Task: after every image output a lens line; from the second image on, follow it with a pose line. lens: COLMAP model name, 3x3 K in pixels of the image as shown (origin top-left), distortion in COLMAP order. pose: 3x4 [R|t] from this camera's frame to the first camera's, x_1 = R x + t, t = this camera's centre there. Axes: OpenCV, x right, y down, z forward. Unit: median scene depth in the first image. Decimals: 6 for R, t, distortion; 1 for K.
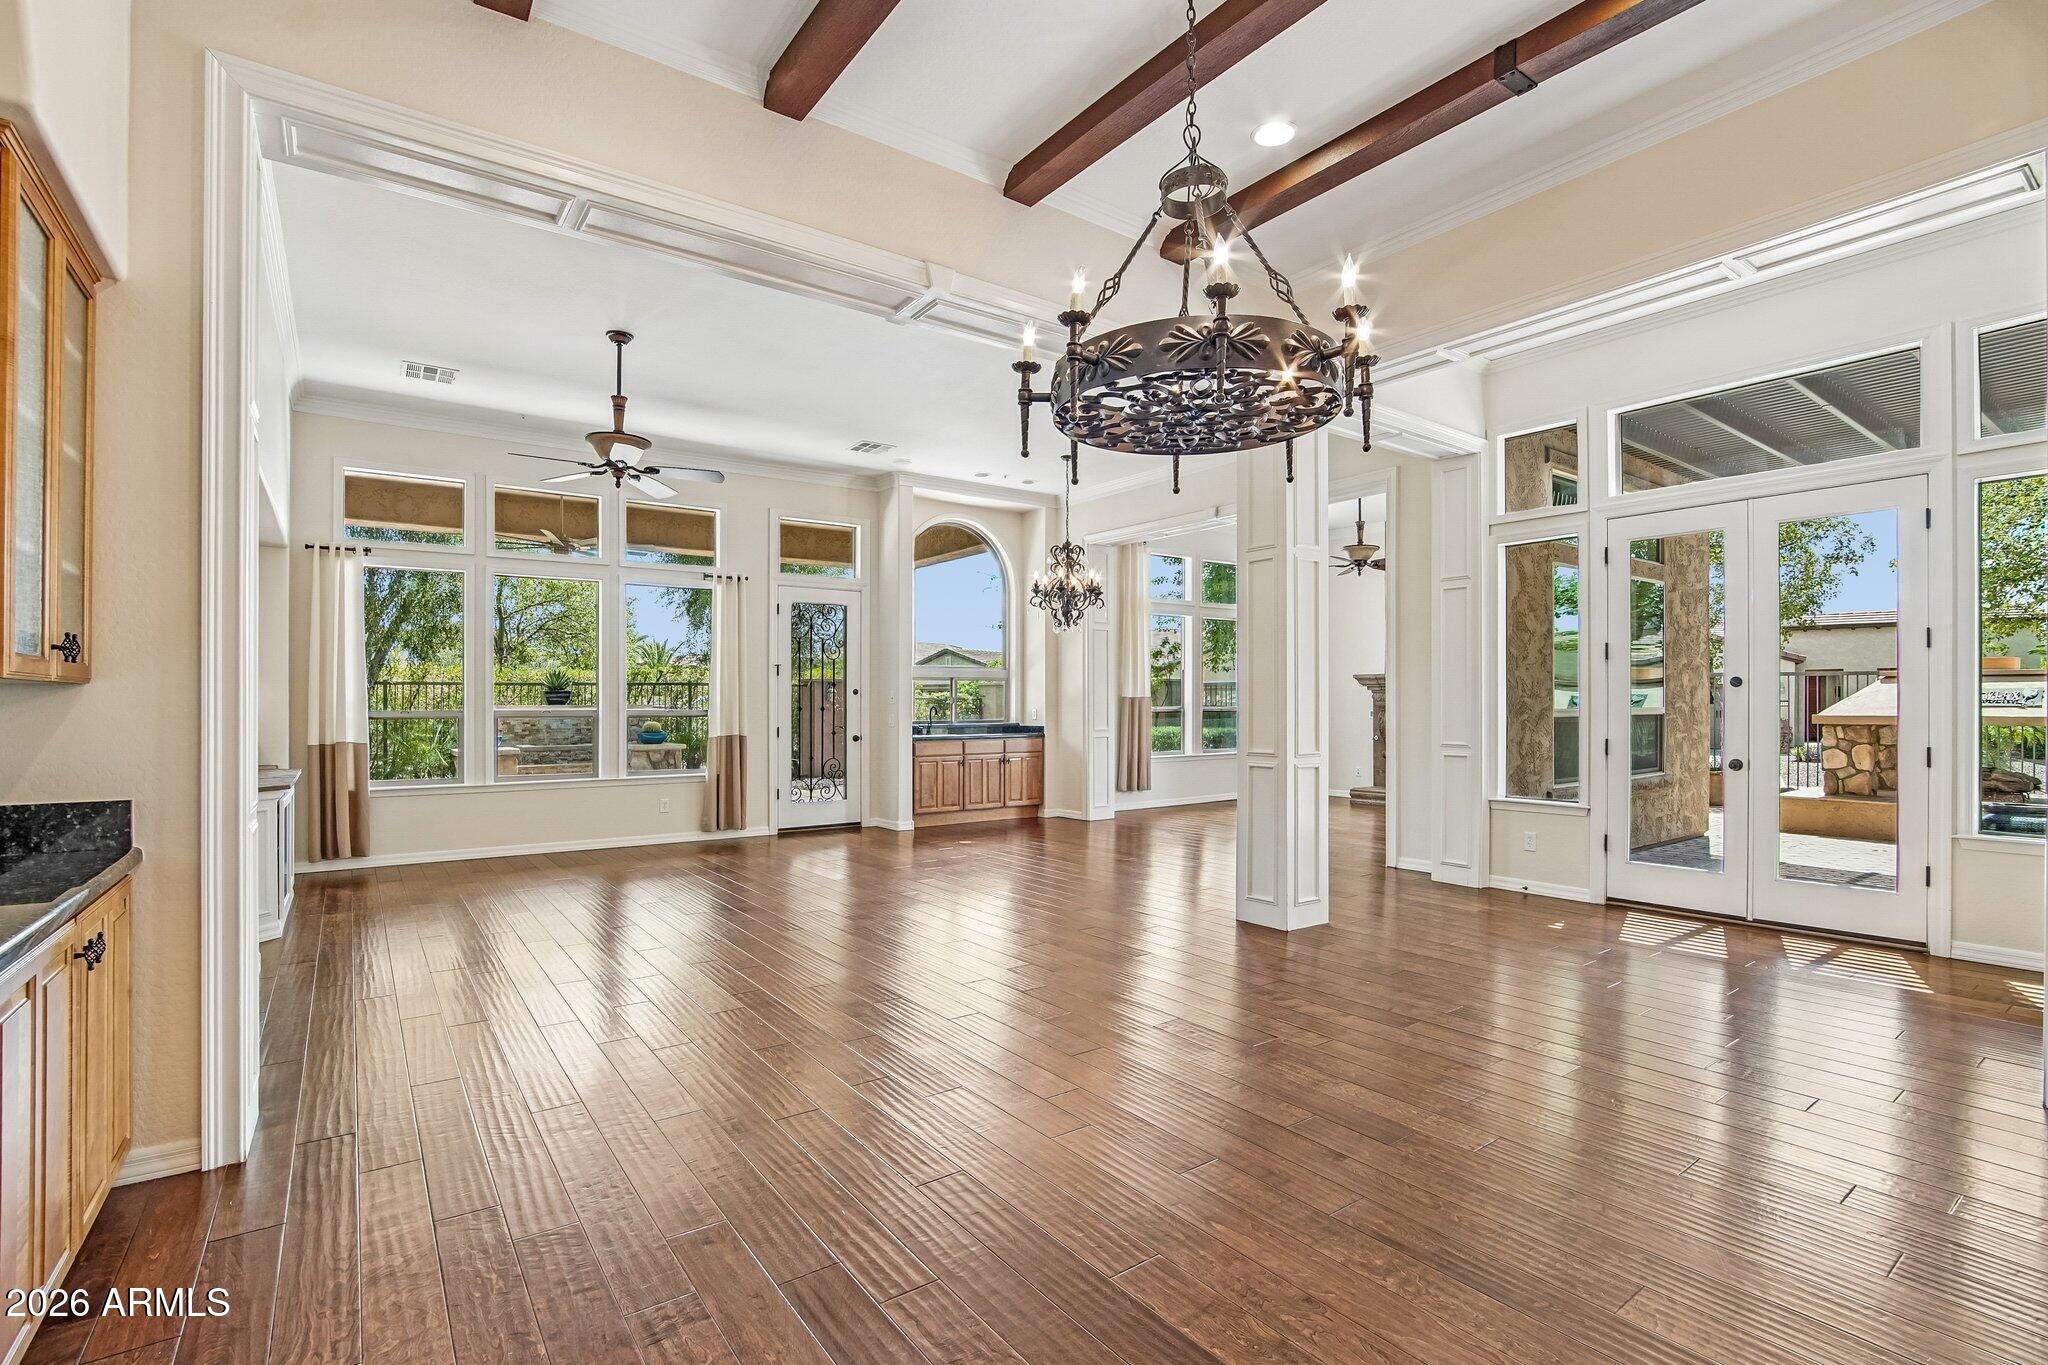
lens RADIAL K [[932.8, 0, 1024.0], [0, 932.8, 682.5], [0, 0, 1]] dist [-0.011274, 0.001151]
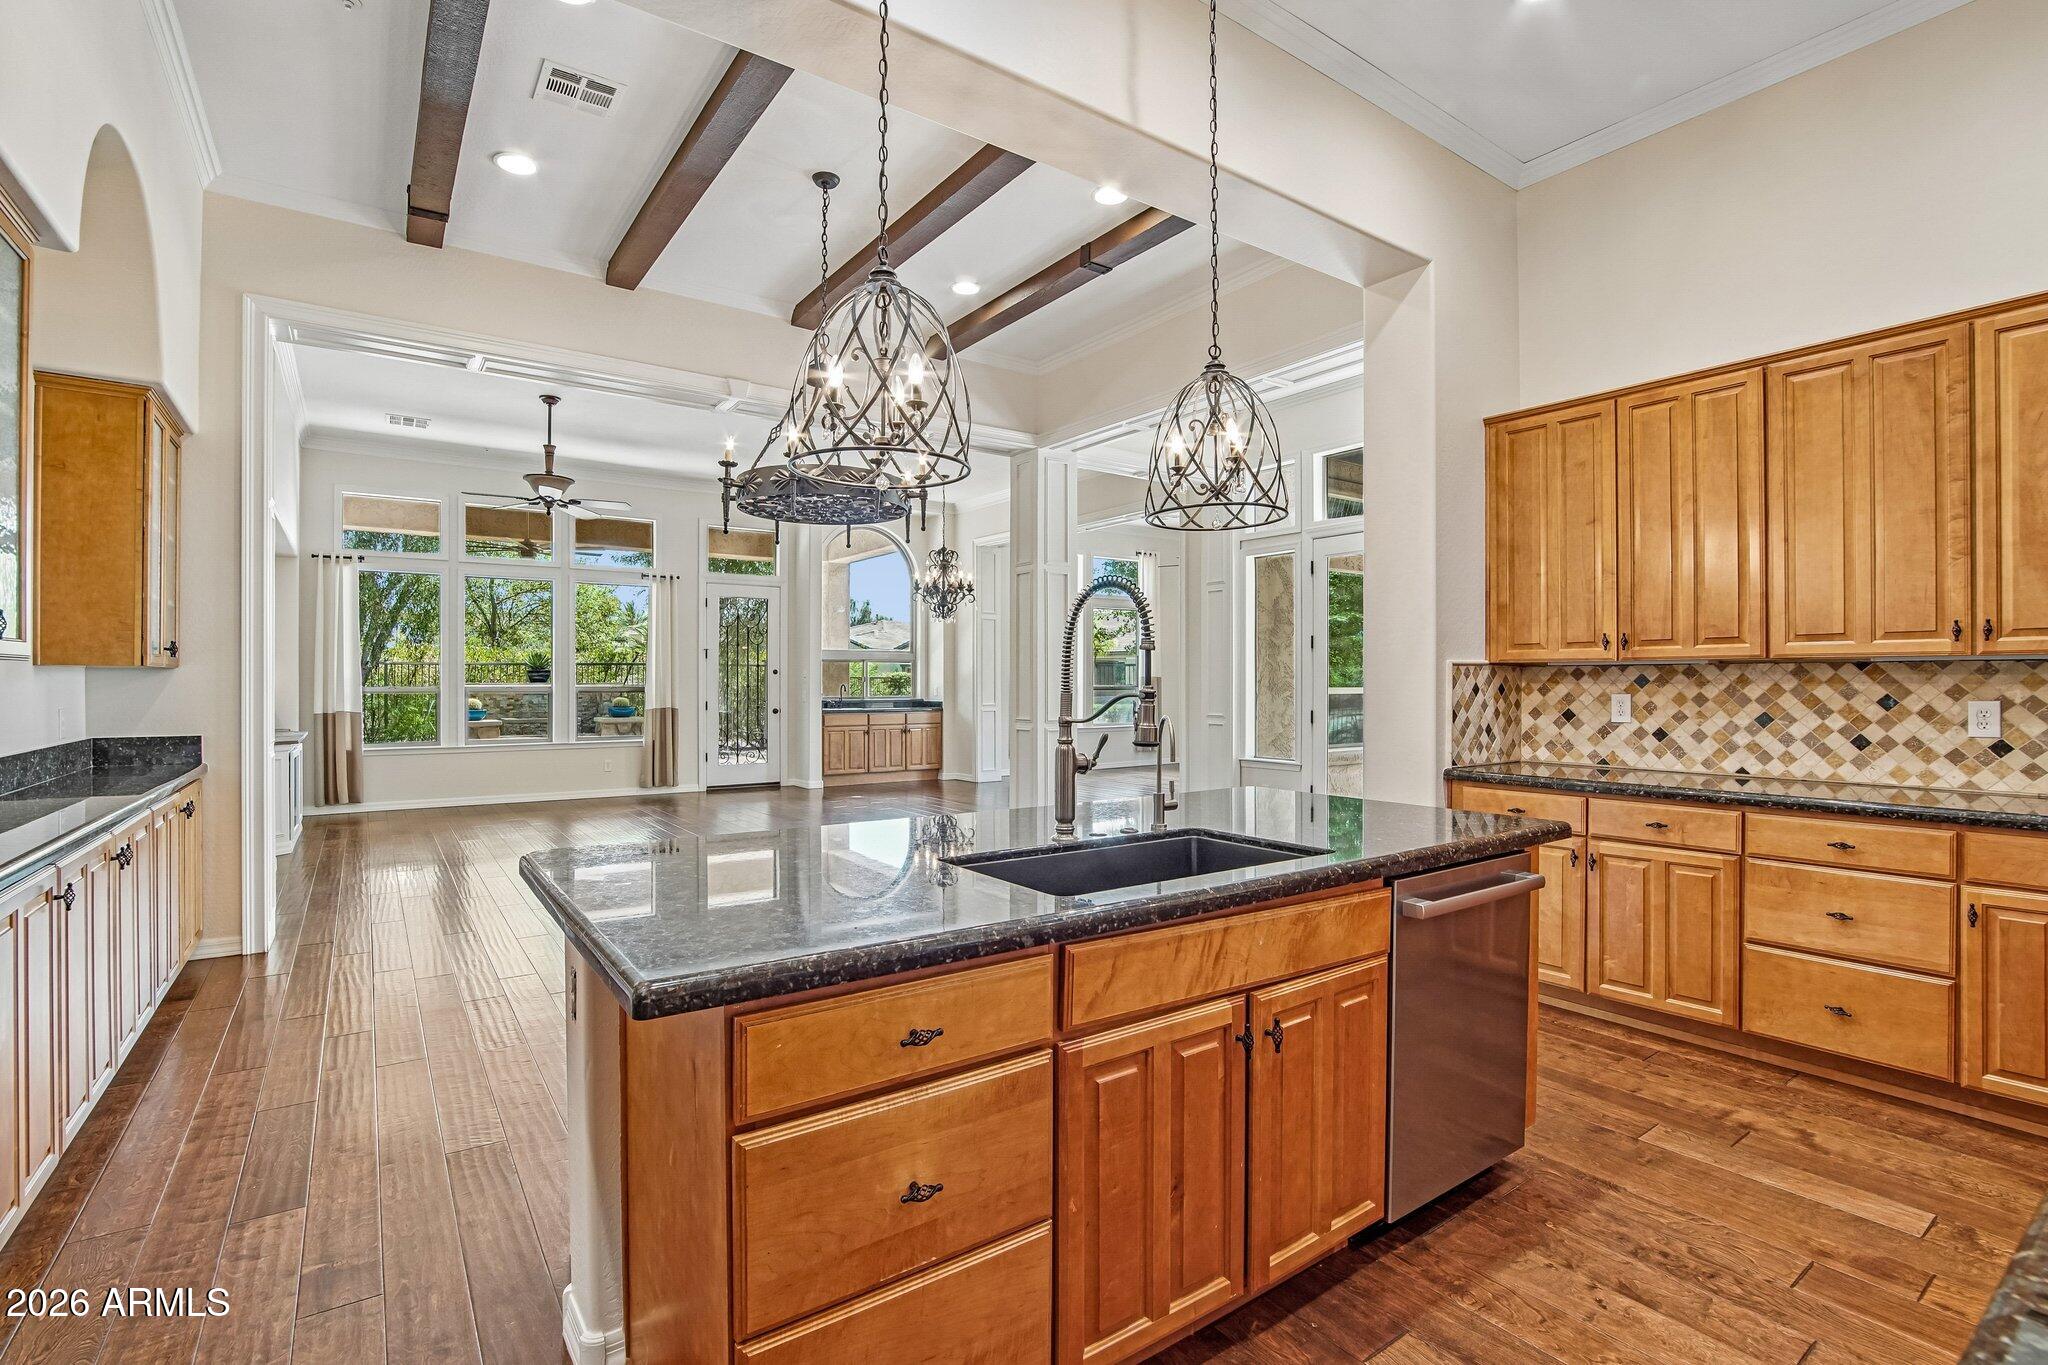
lens RADIAL K [[942.8, 0, 1021.2], [0, 942.8, 665.0], [0, 0, 1]] dist [-0.001256, -0.000132]
pose [[0.999795, 0.001446, -0.020214, 0.214872], [-0.001375, 0.999993, 0.003522, -0.004640], [0.020219, -0.003494, 0.999789, -0.261540]]
